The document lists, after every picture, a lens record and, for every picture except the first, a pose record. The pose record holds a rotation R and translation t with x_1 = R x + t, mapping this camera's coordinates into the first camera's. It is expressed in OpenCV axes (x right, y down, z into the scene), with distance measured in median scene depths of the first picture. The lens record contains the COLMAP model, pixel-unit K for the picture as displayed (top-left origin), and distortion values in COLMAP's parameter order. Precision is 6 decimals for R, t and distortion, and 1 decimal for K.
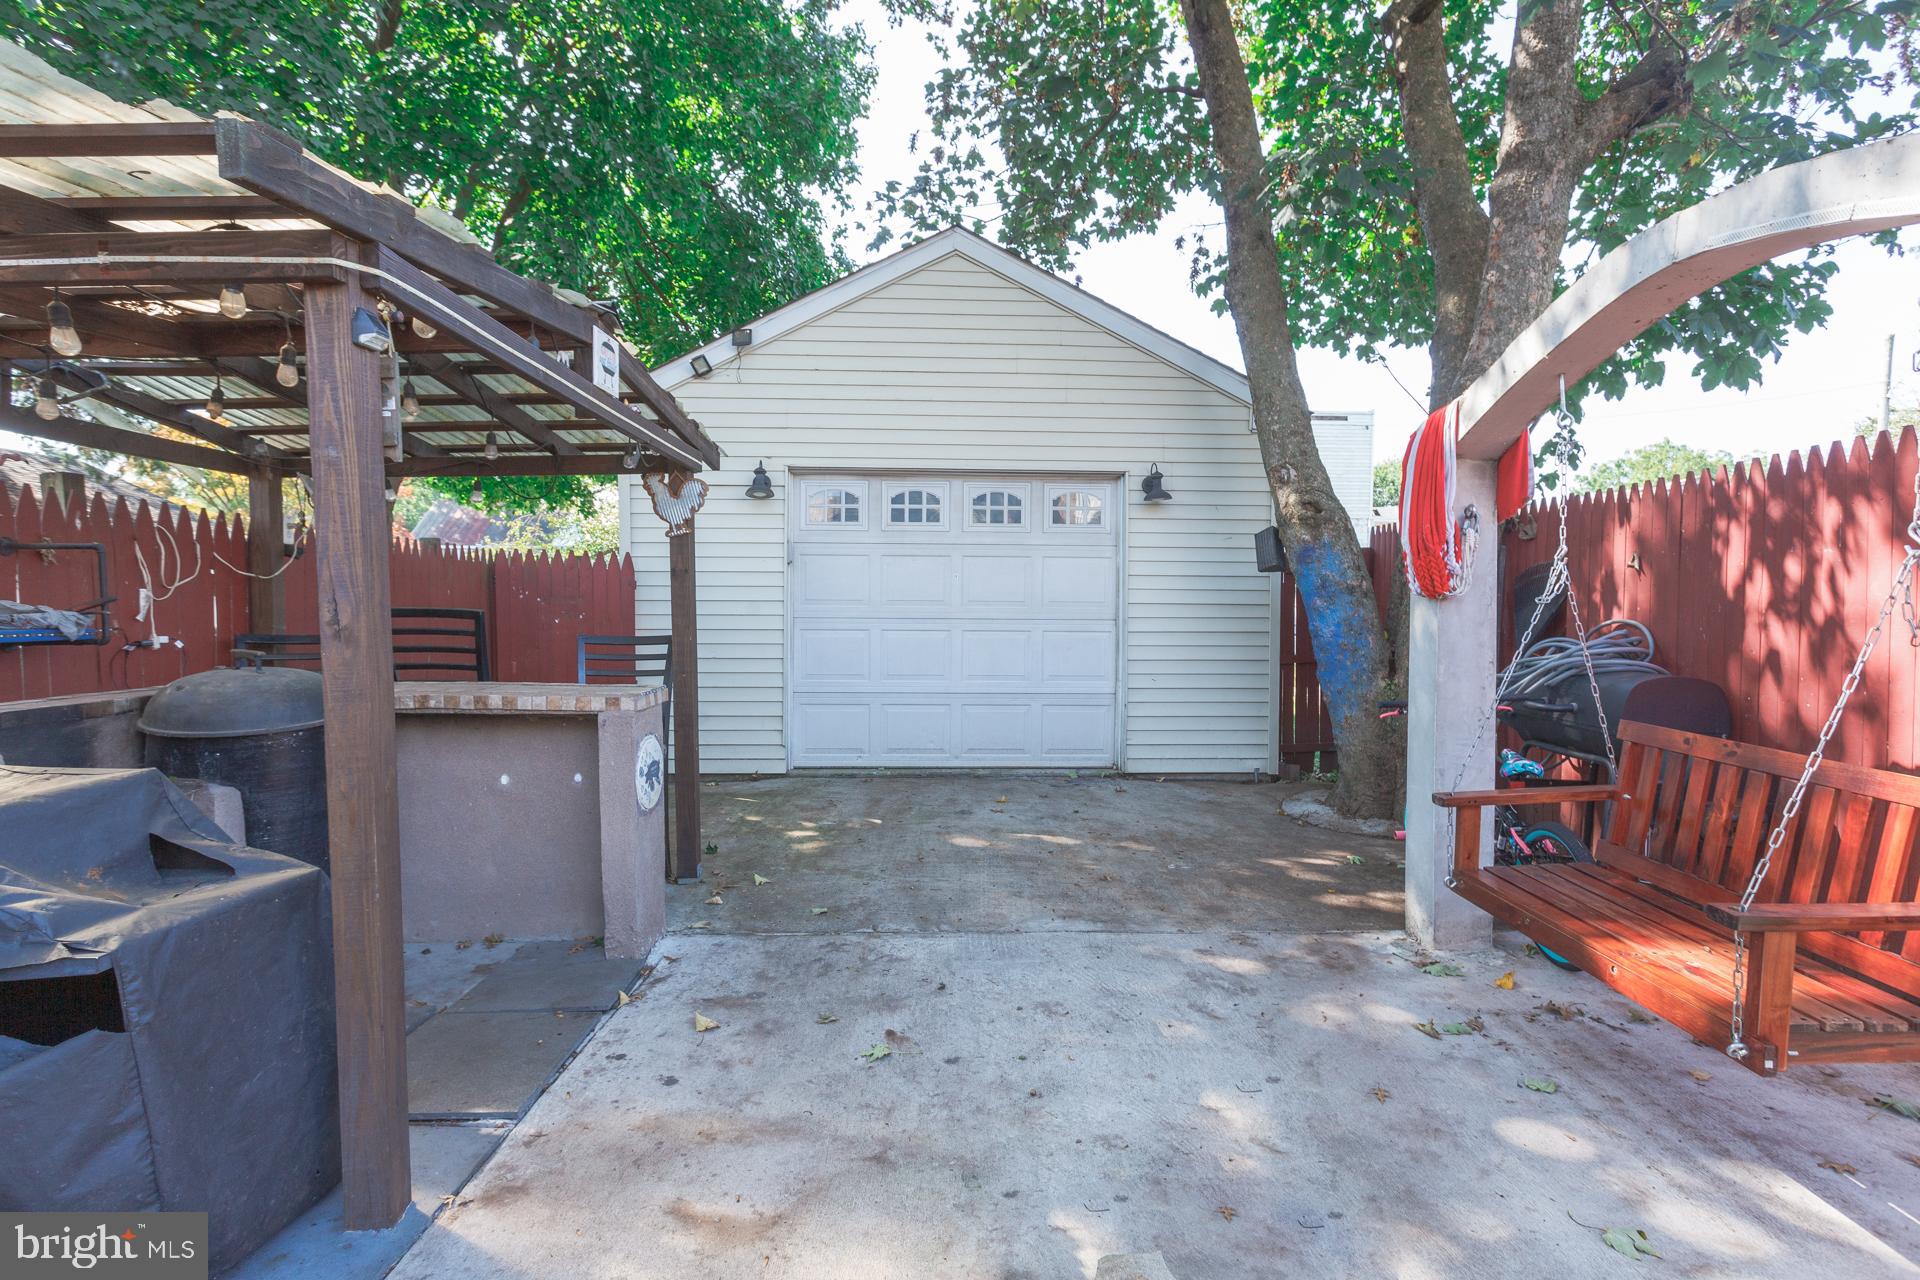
lens RADIAL K [[916.8, 0, 962.2], [0, 916.8, 642.2], [0, 0, 1]] dist [0.001255, 0.004343]
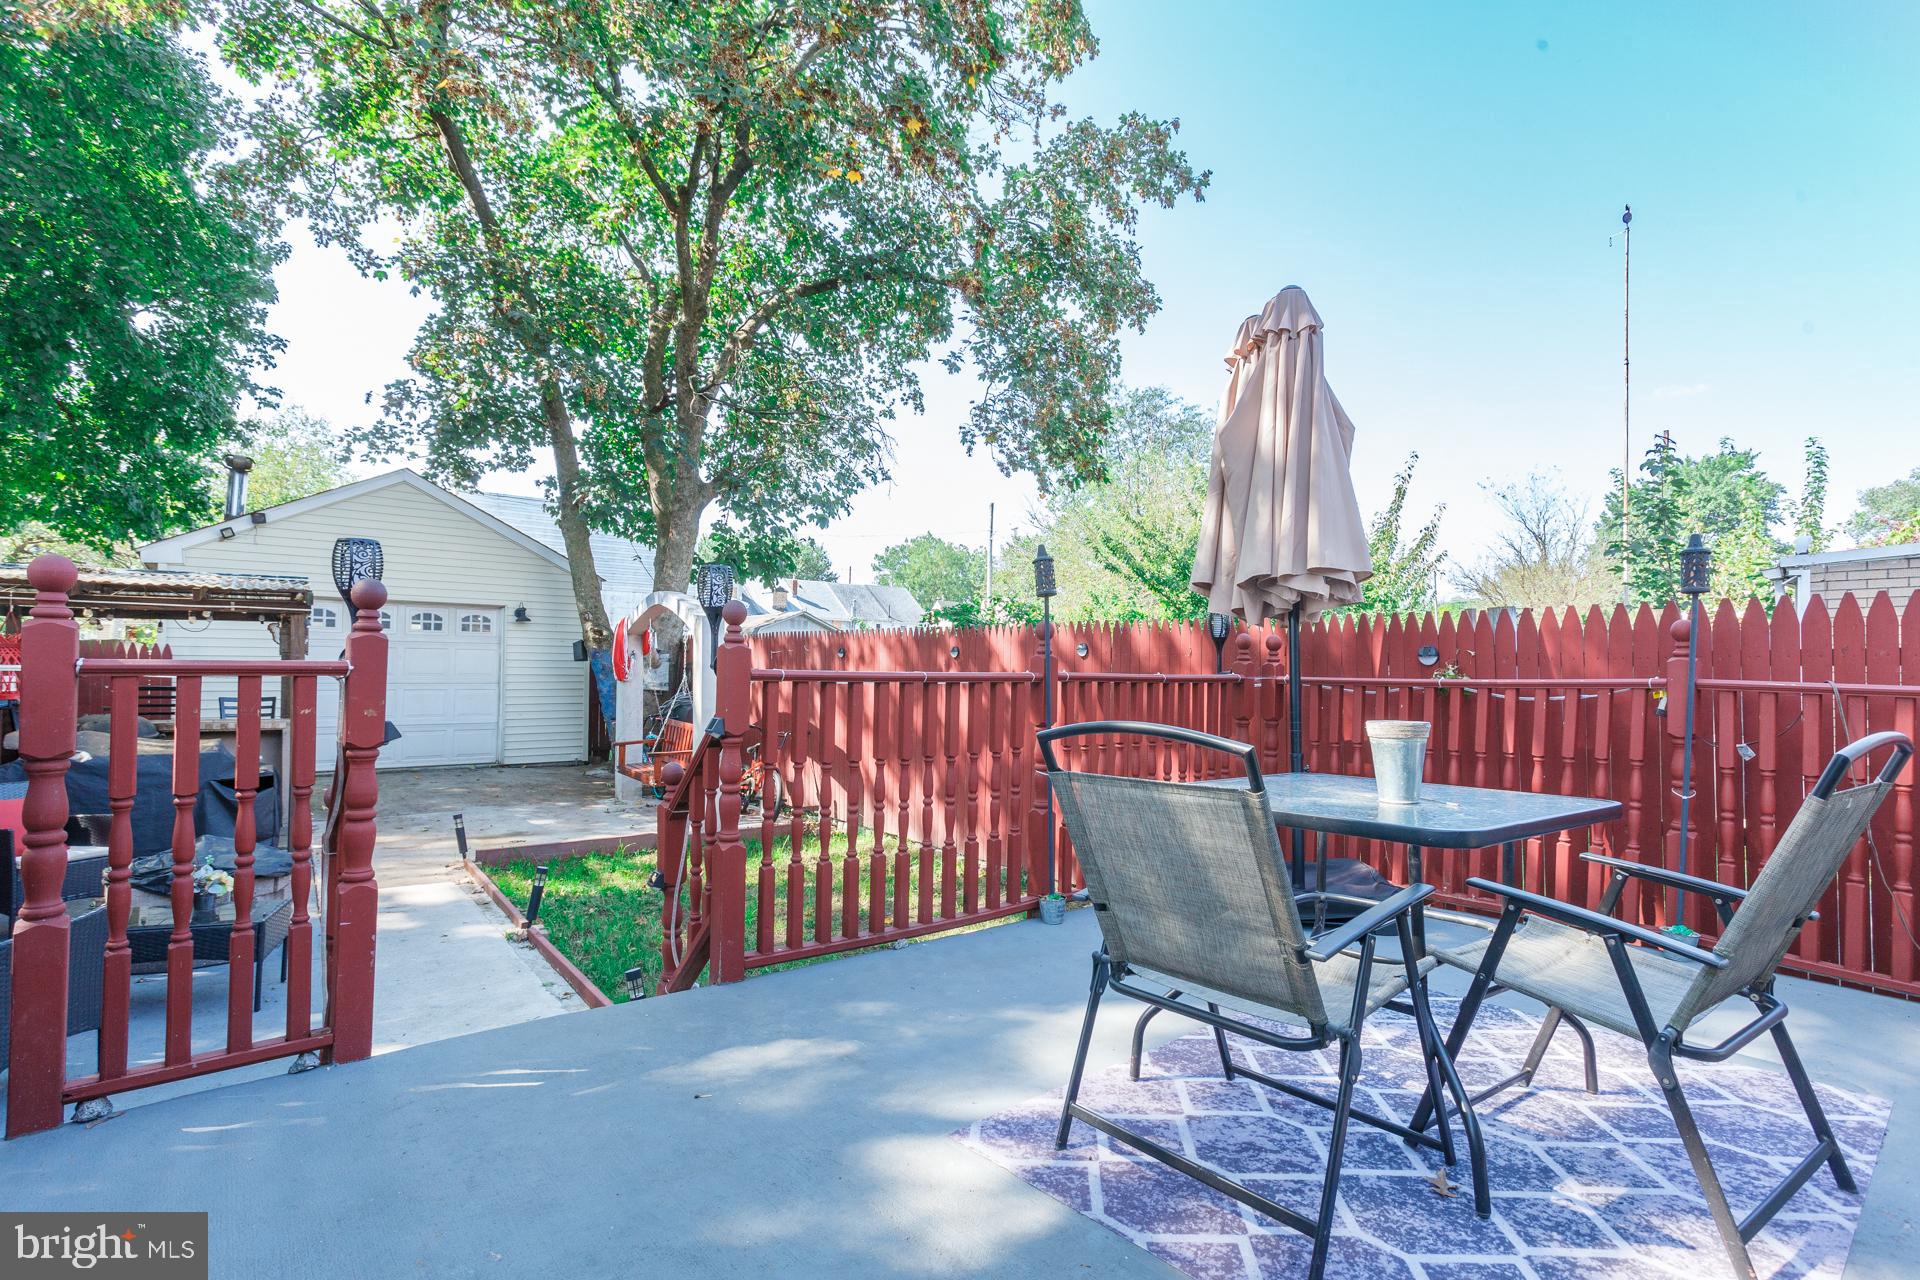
lens RADIAL K [[916.8, 0, 950.9], [0, 916.8, 645.8], [0, 0, 1]] dist [0.001255, 0.004343]
pose [[0.801519, 0.017470, 0.597714, -0.215285], [0.007502, 0.999201, -0.039265, -0.020023], [-0.597922, 0.035956, 0.800748, -1.064679]]
